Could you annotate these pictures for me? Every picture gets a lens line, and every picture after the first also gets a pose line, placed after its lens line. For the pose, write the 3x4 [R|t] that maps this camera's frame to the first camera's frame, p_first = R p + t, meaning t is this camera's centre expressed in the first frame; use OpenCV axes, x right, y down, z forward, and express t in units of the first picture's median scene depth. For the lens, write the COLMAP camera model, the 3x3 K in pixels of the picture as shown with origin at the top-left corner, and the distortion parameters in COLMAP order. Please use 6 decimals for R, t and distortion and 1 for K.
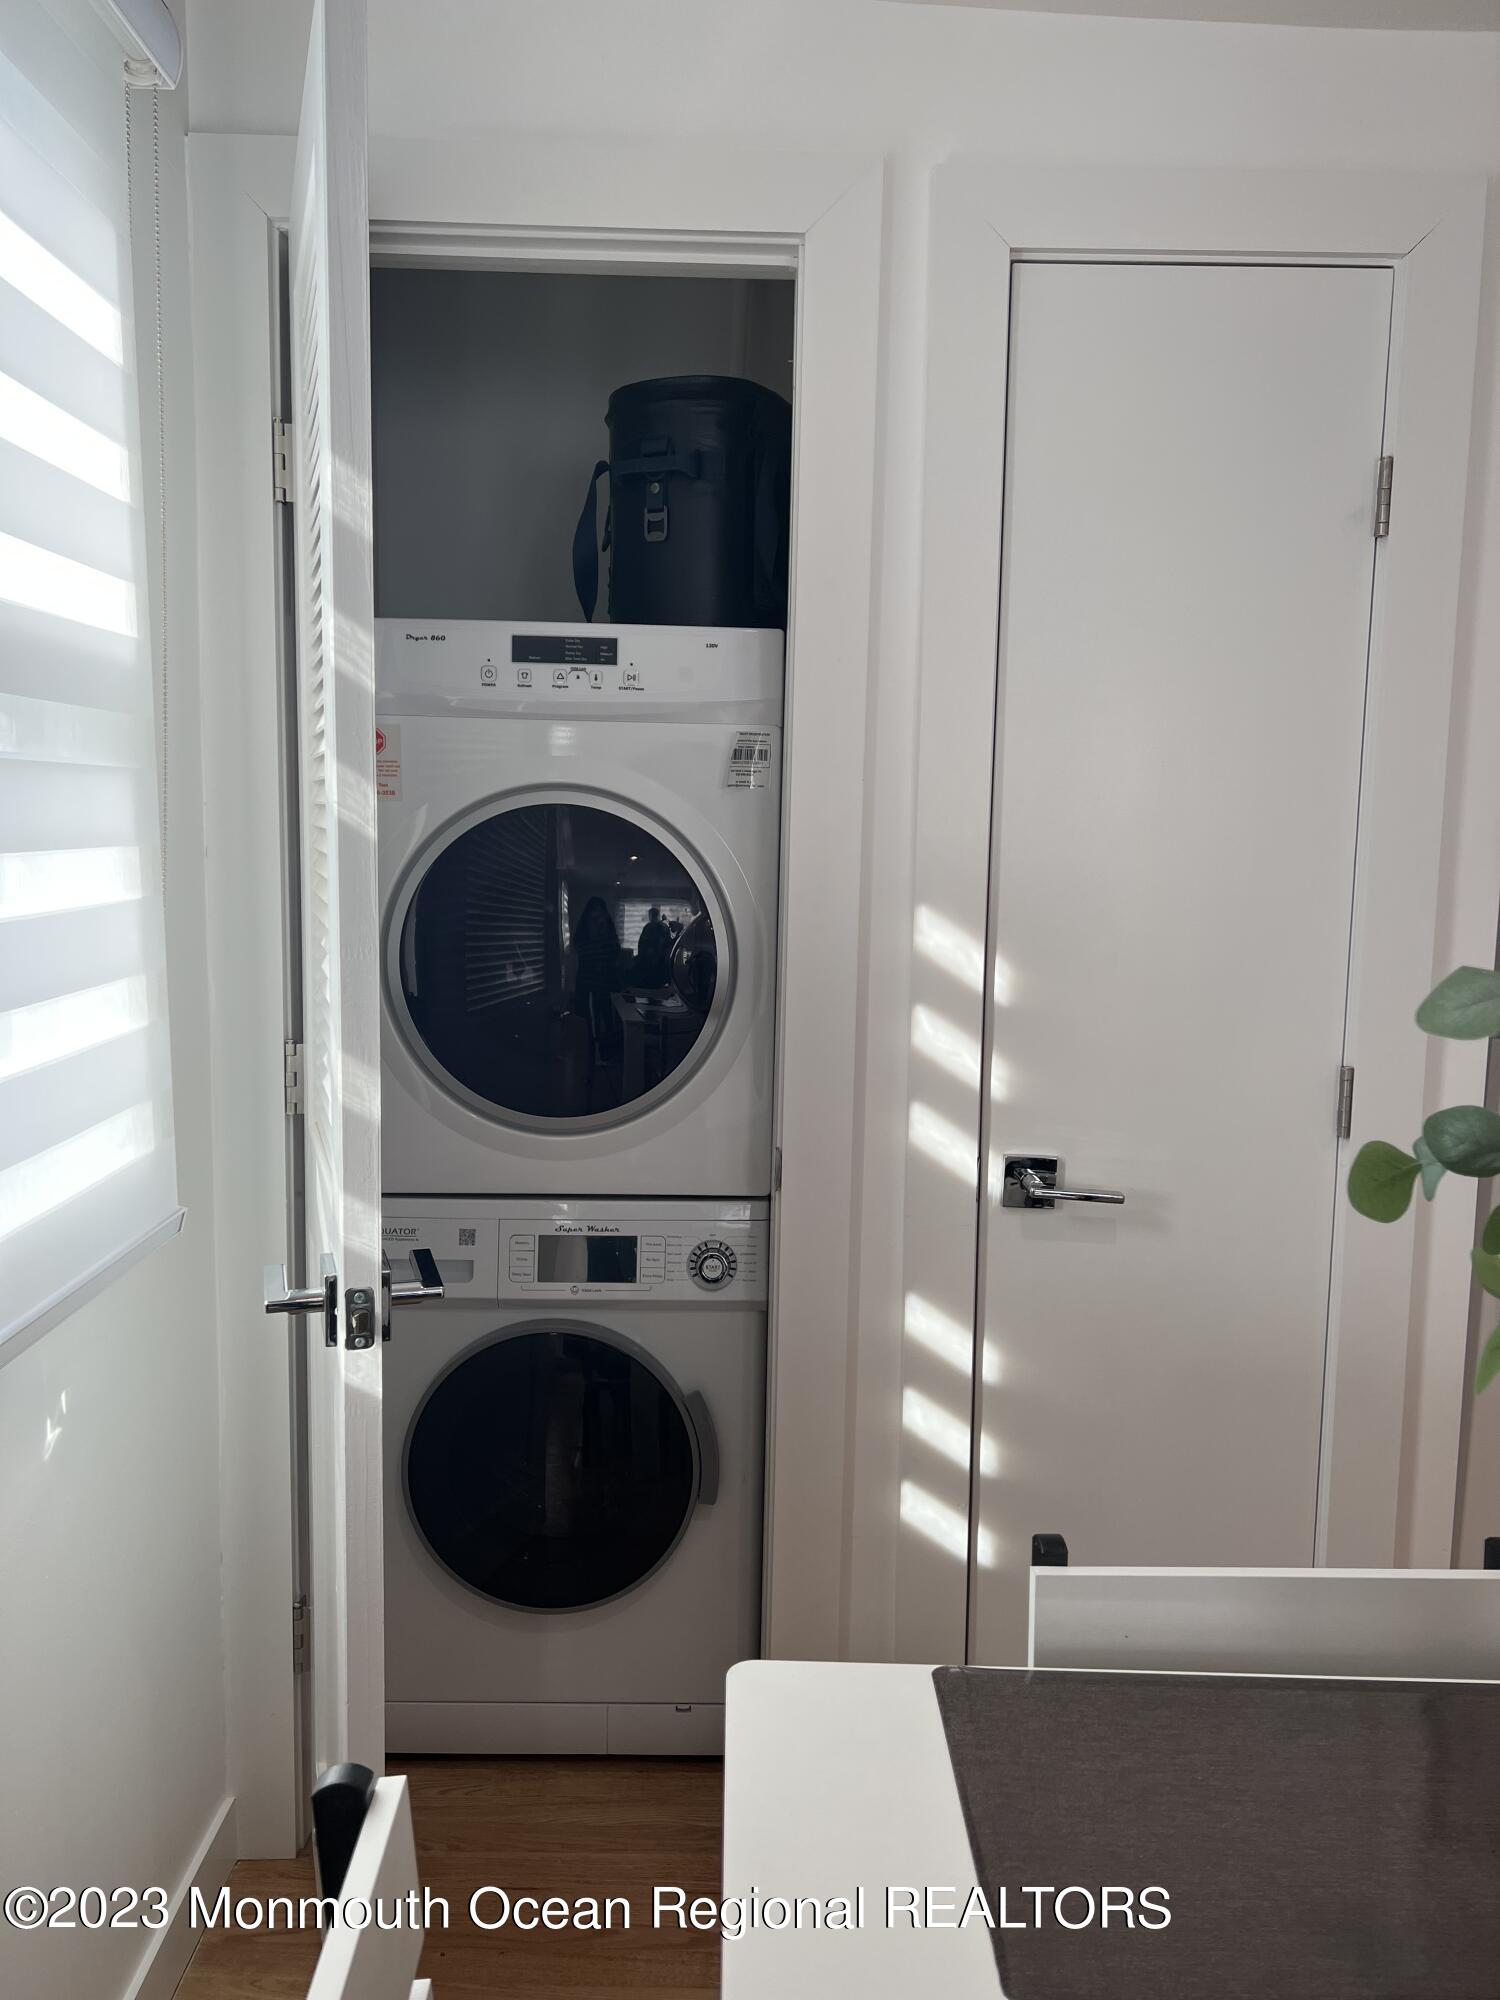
lens RADIAL K [[1489.7, 0, 743.8], [0, 1489.7, 992.7], [0, 0, 1]] dist [0.066596, -0.060563]
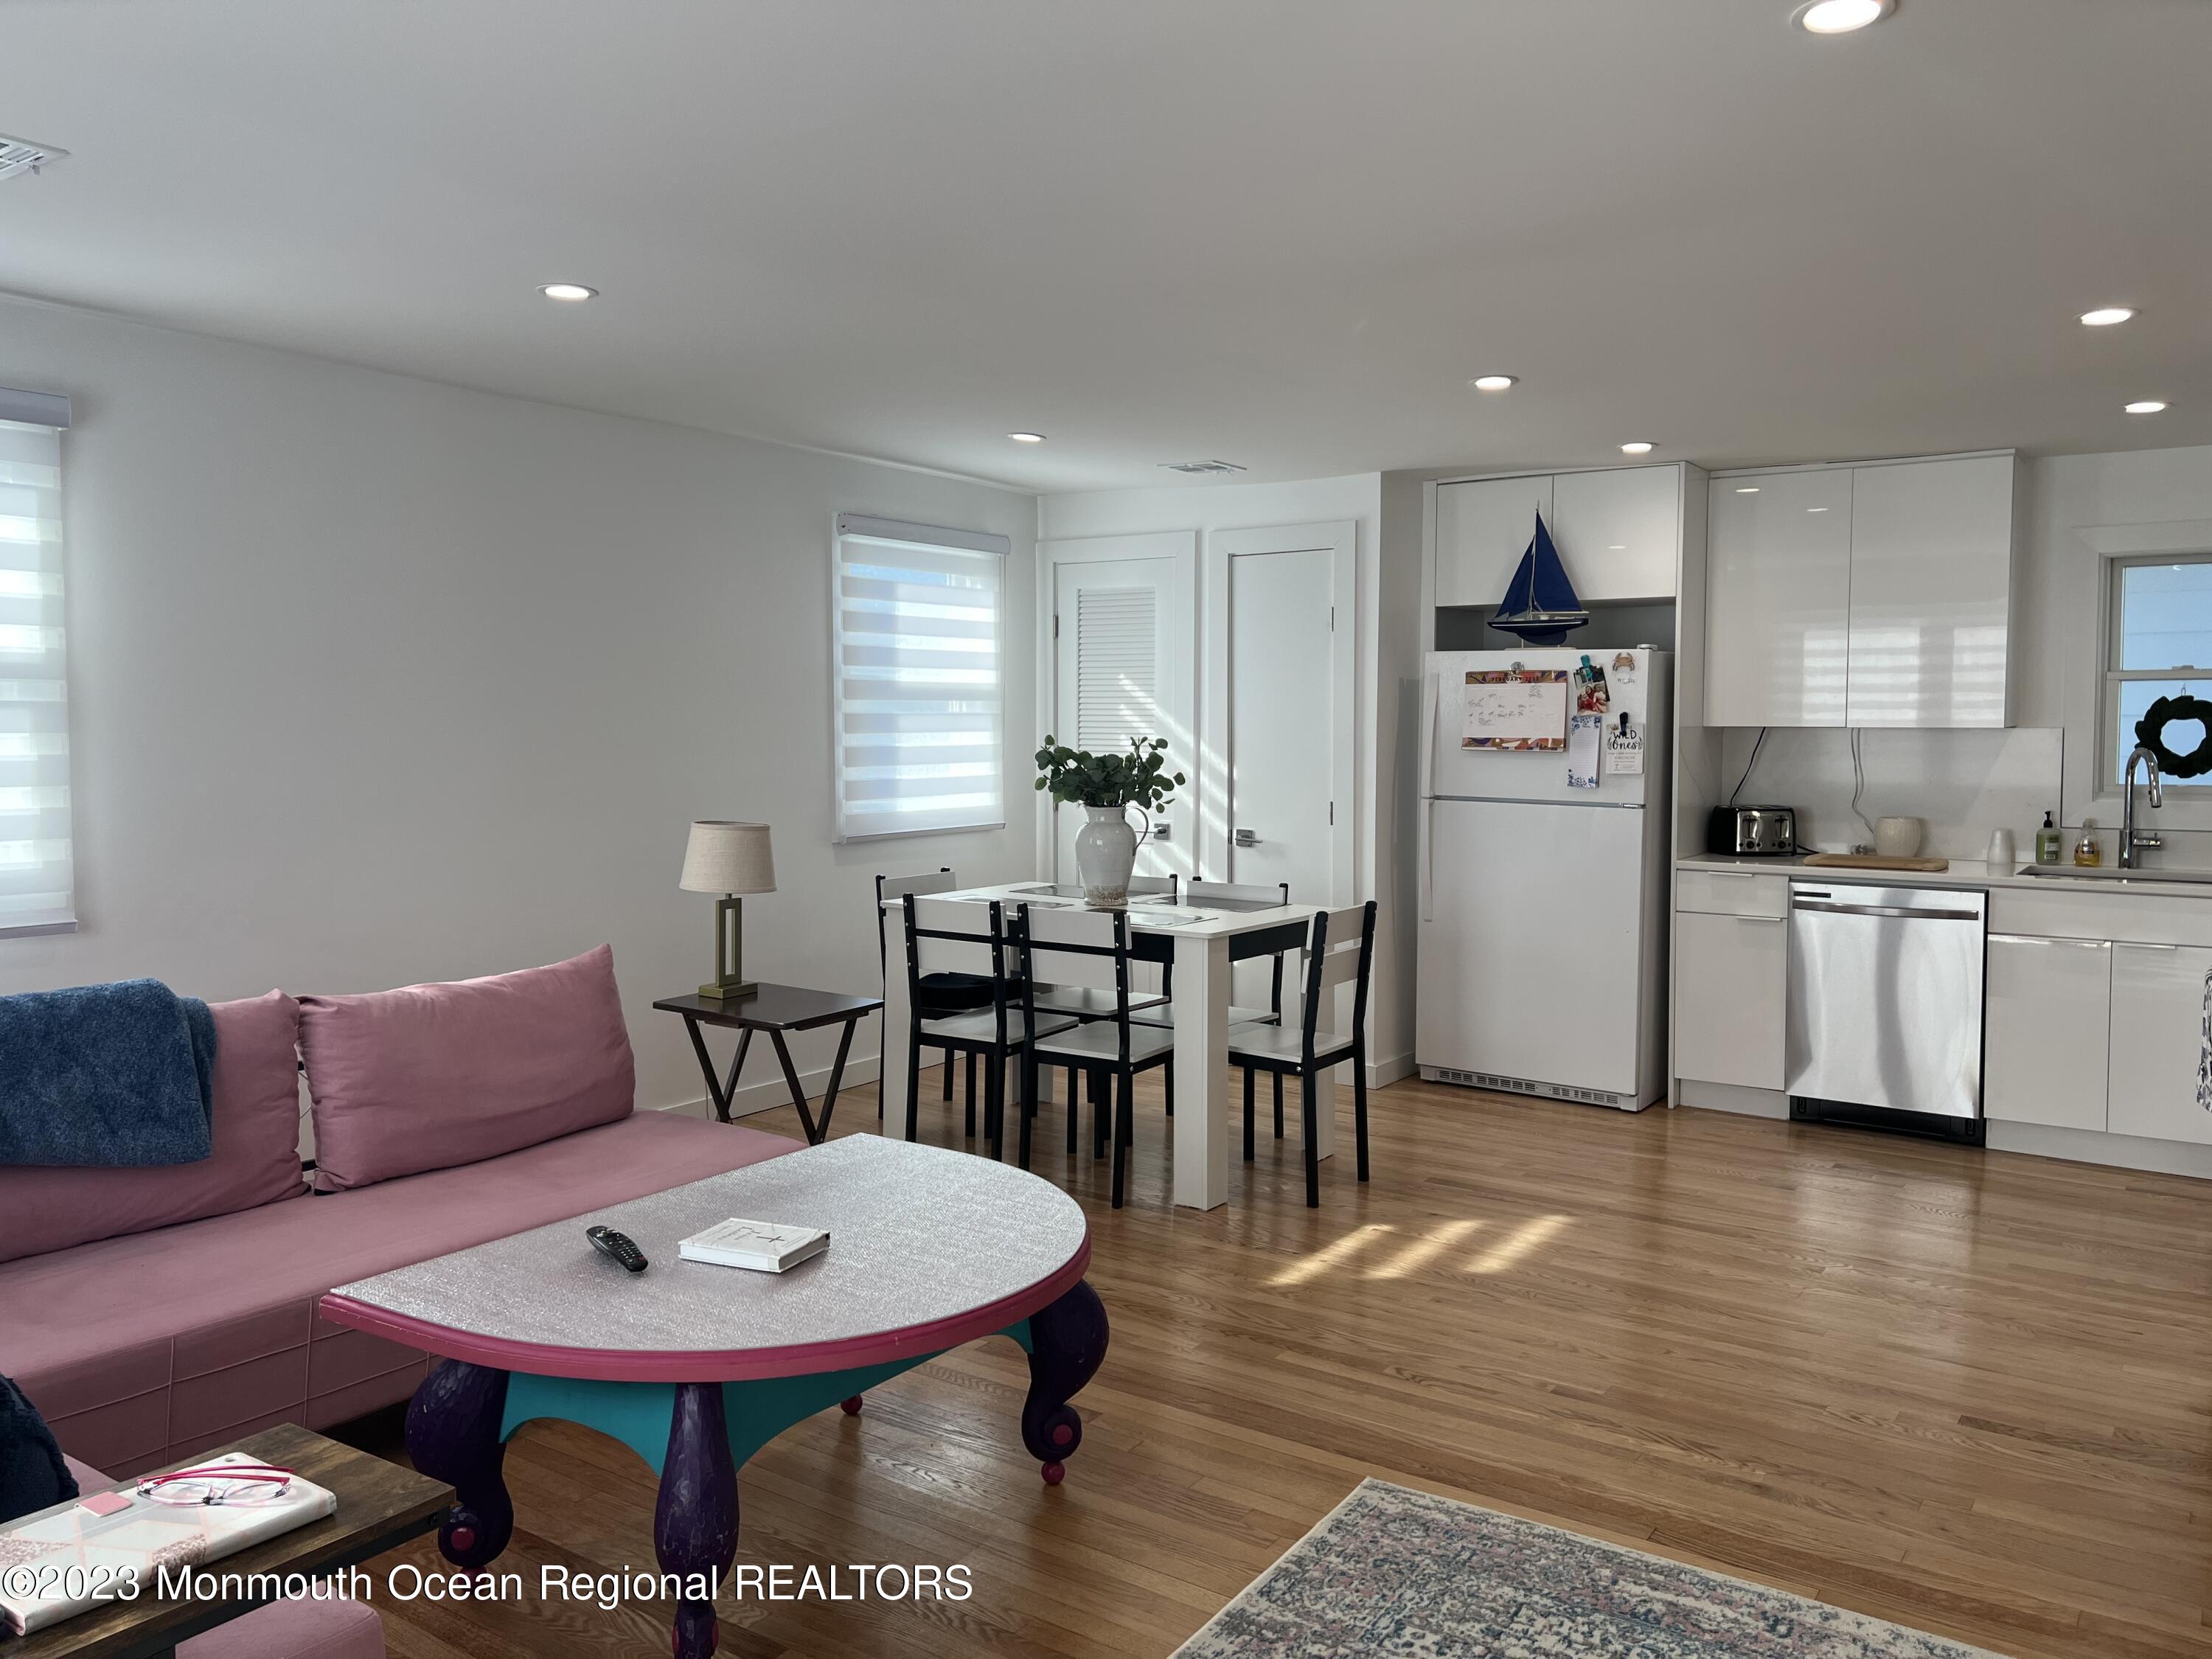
lens RADIAL K [[1647.7, 0, 1120.1], [0, 1647.7, 832.5], [0, 0, 1]] dist [0.066596, -0.060563]
pose [[0.807220, 0.025054, -0.589718, 2.069060], [-0.059704, 0.997440, -0.039348, 0.273090], [0.587223, 0.066971, 0.806650, -1.988966]]
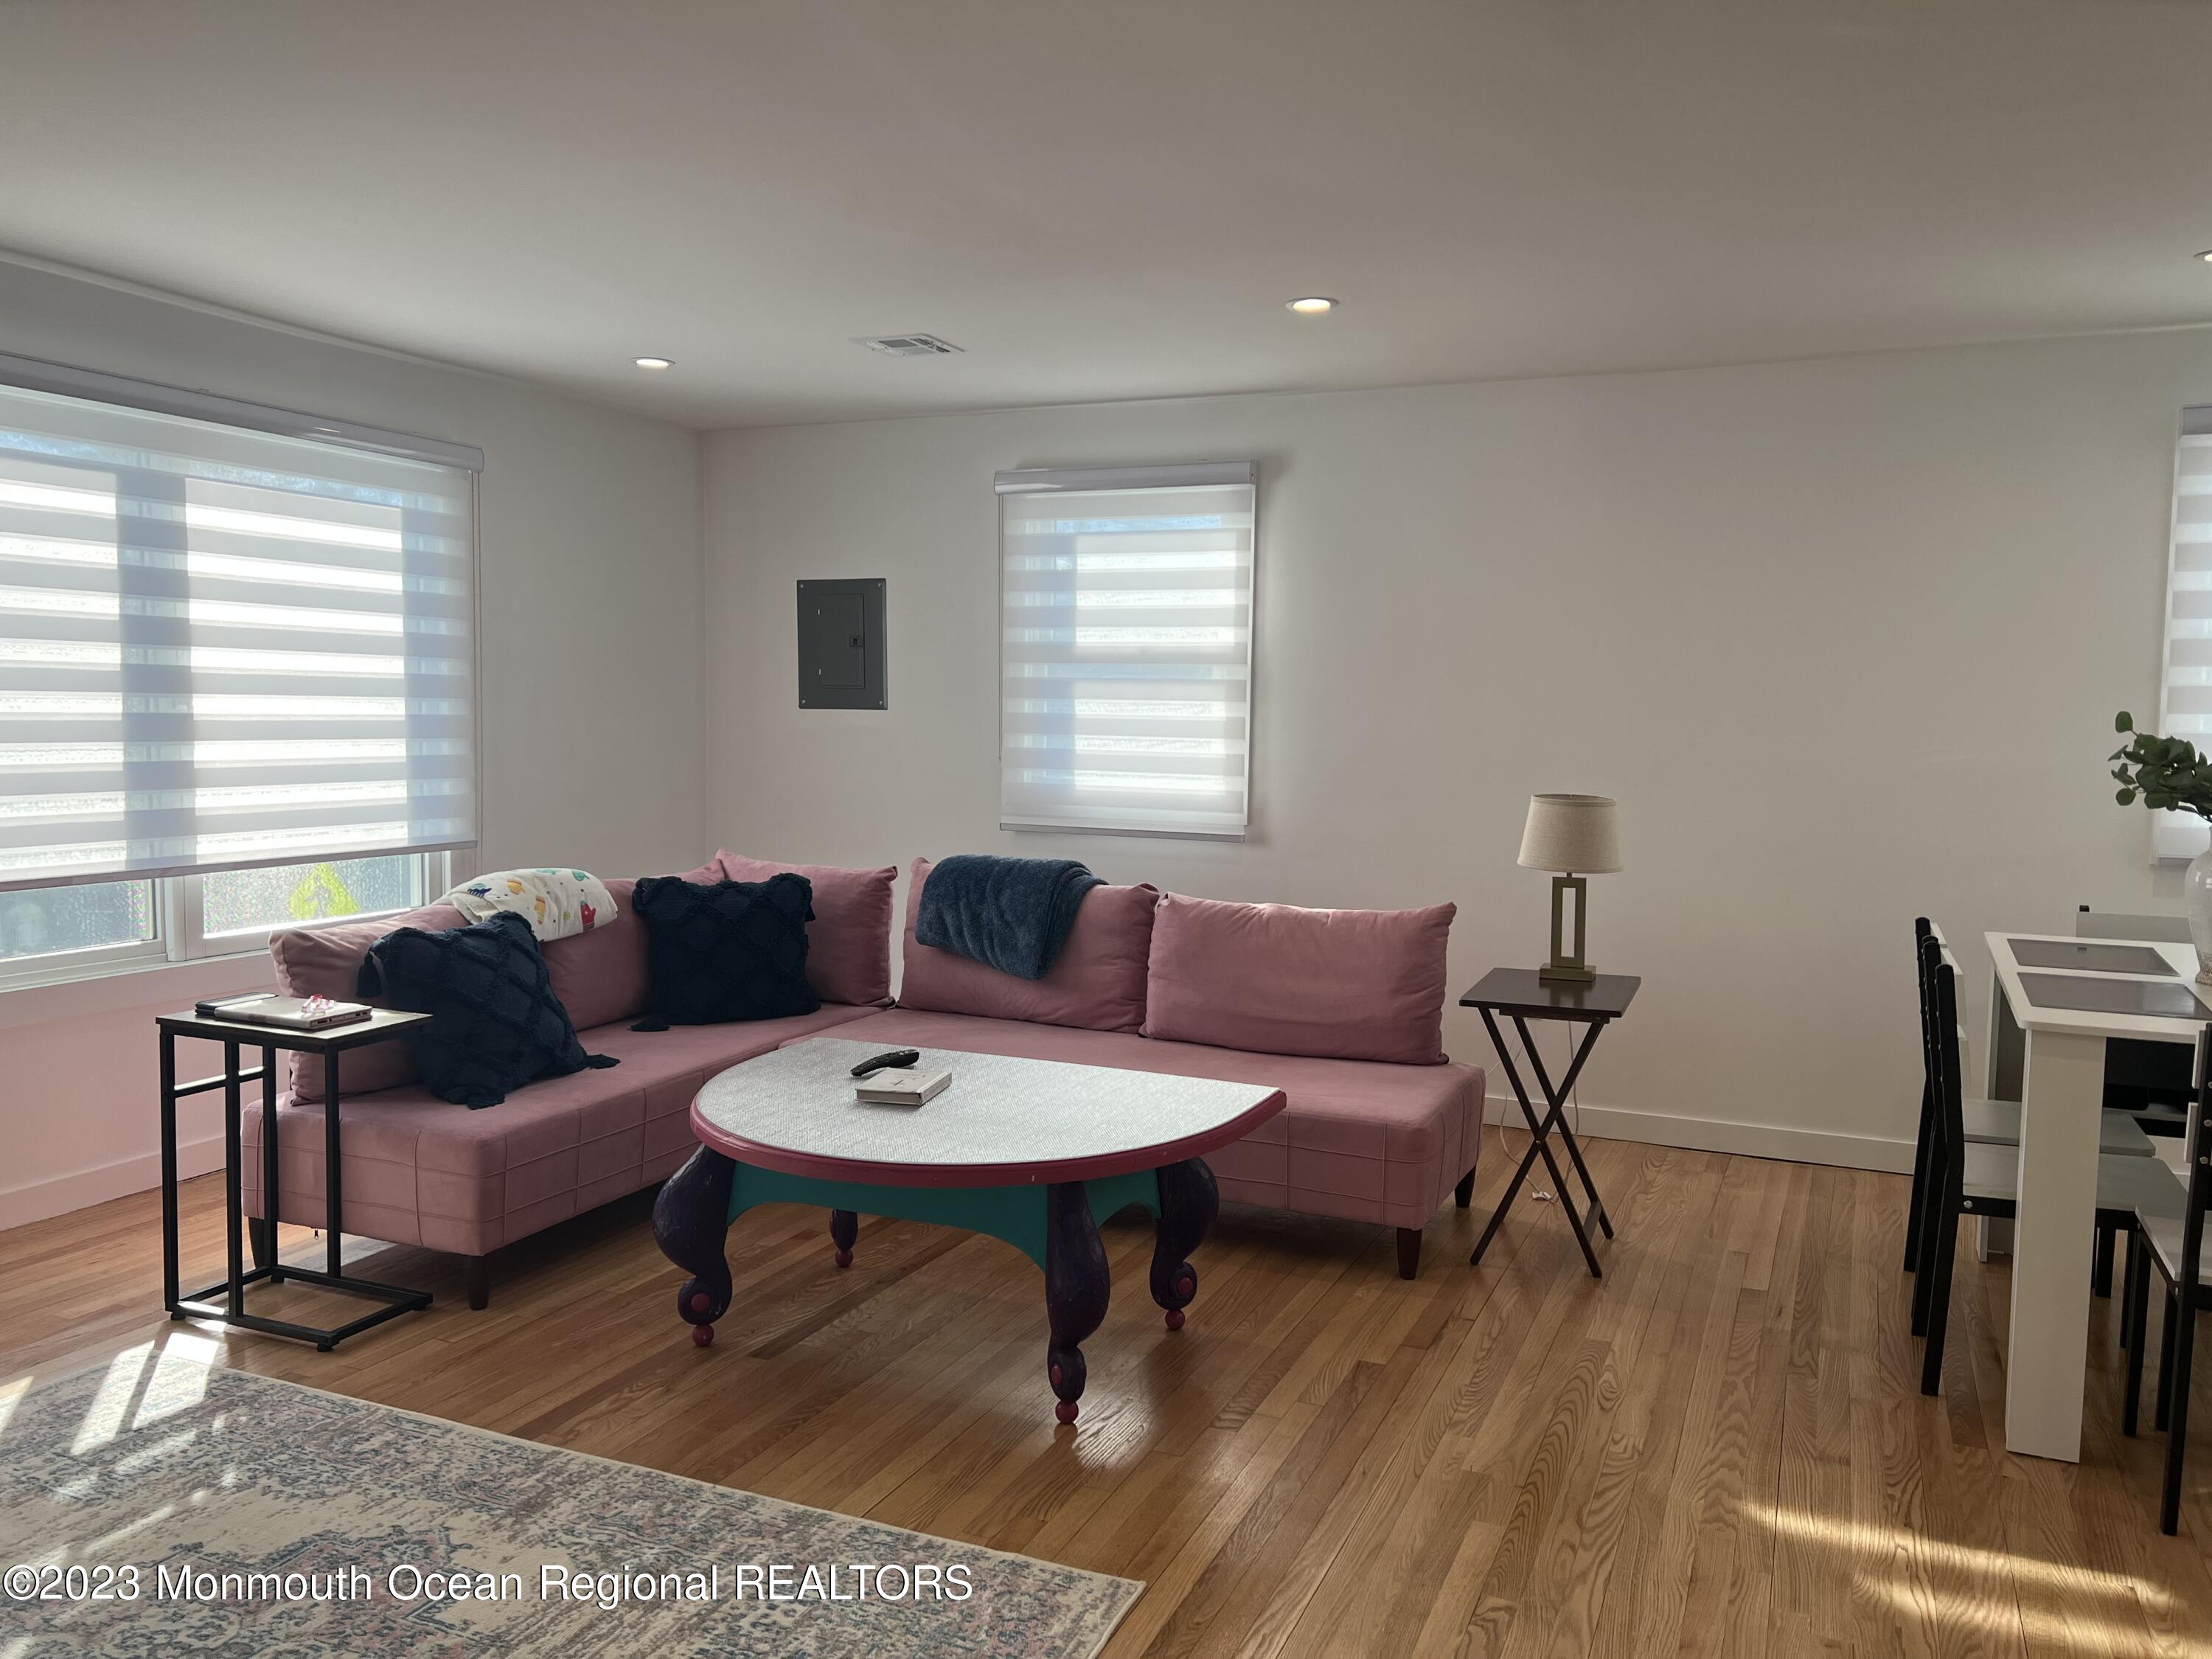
lens RADIAL K [[1647.7, 0, 1099.1], [0, 1647.7, 831.1], [0, 0, 1]] dist [0.066596, -0.060563]
pose [[-0.424776, 0.046853, -0.904085, 2.537267], [-0.127963, 0.985526, 0.111196, 0.074586], [0.896209, 0.162923, -0.412632, -0.018438]]
